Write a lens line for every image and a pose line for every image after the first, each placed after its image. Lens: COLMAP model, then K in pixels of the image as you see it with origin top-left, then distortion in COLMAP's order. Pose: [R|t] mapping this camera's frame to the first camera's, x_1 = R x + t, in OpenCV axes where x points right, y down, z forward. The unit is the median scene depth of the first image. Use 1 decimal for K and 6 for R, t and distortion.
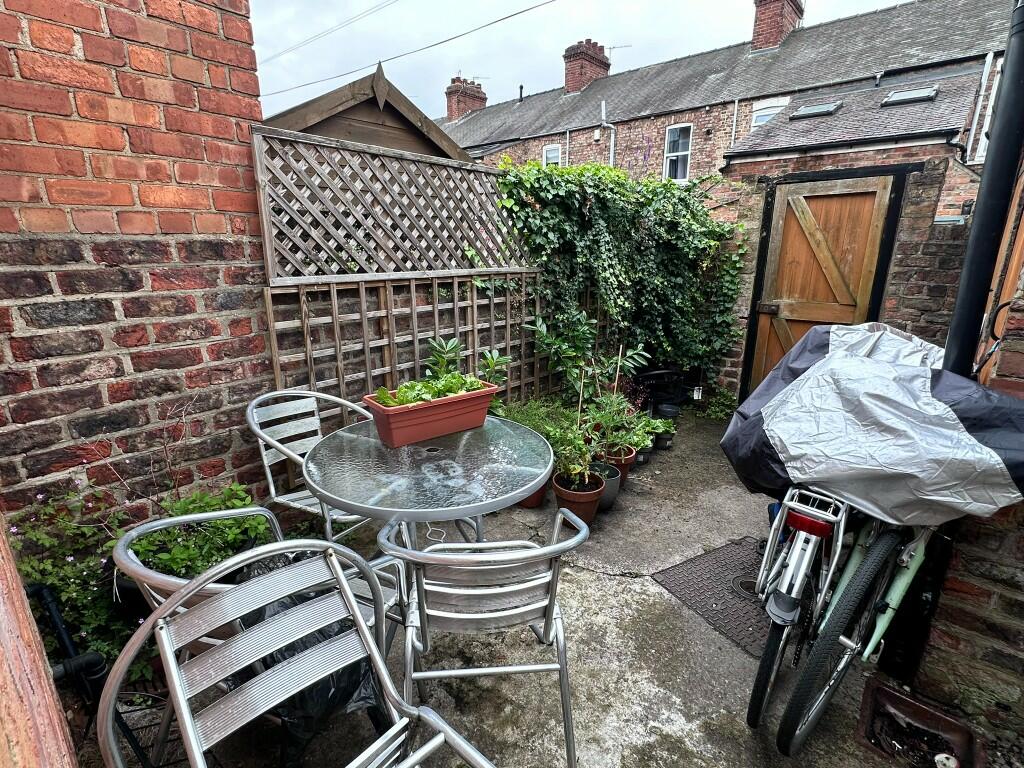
lens RADIAL K [[496.6, 0, 510.2], [0, 496.6, 384.0], [0, 0, 1]] dist [0.000214, 0.000195]
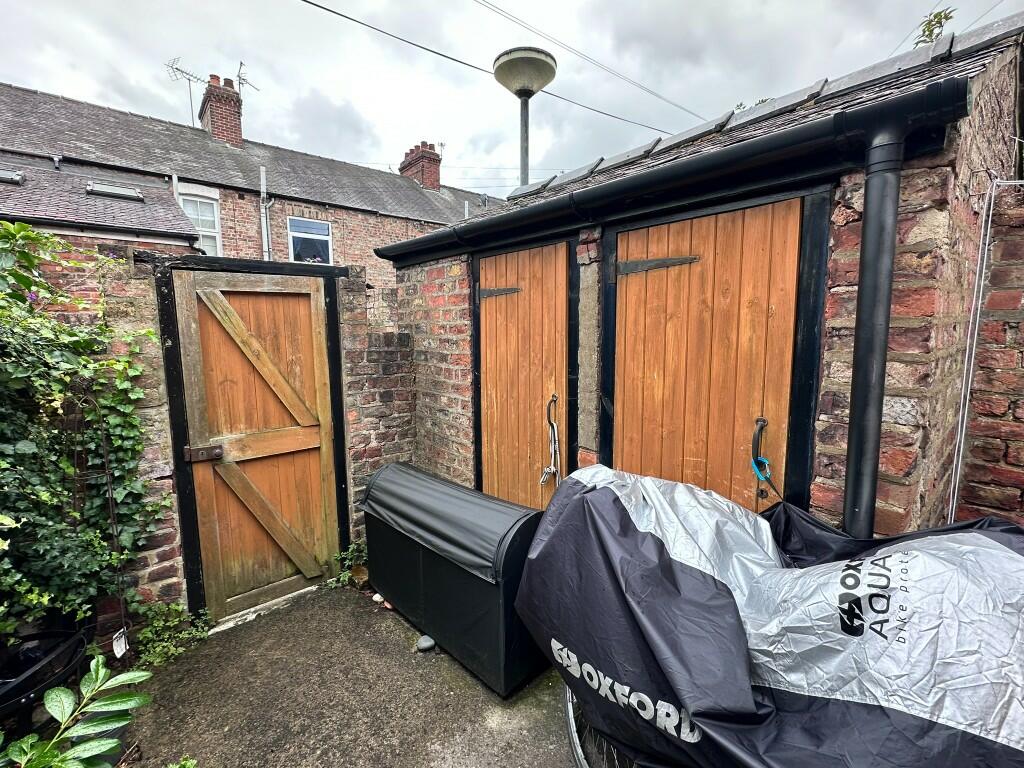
lens RADIAL K [[450.8, 0, 510.1], [0, 450.8, 384.3], [0, 0, 1]] dist [-0.002242, -0.000025]
pose [[0.138497, -0.120534, 0.983000, 0.008460], [0.274273, 0.958412, 0.078876, -0.182636], [-0.951626, 0.258686, 0.165797, 0.520432]]
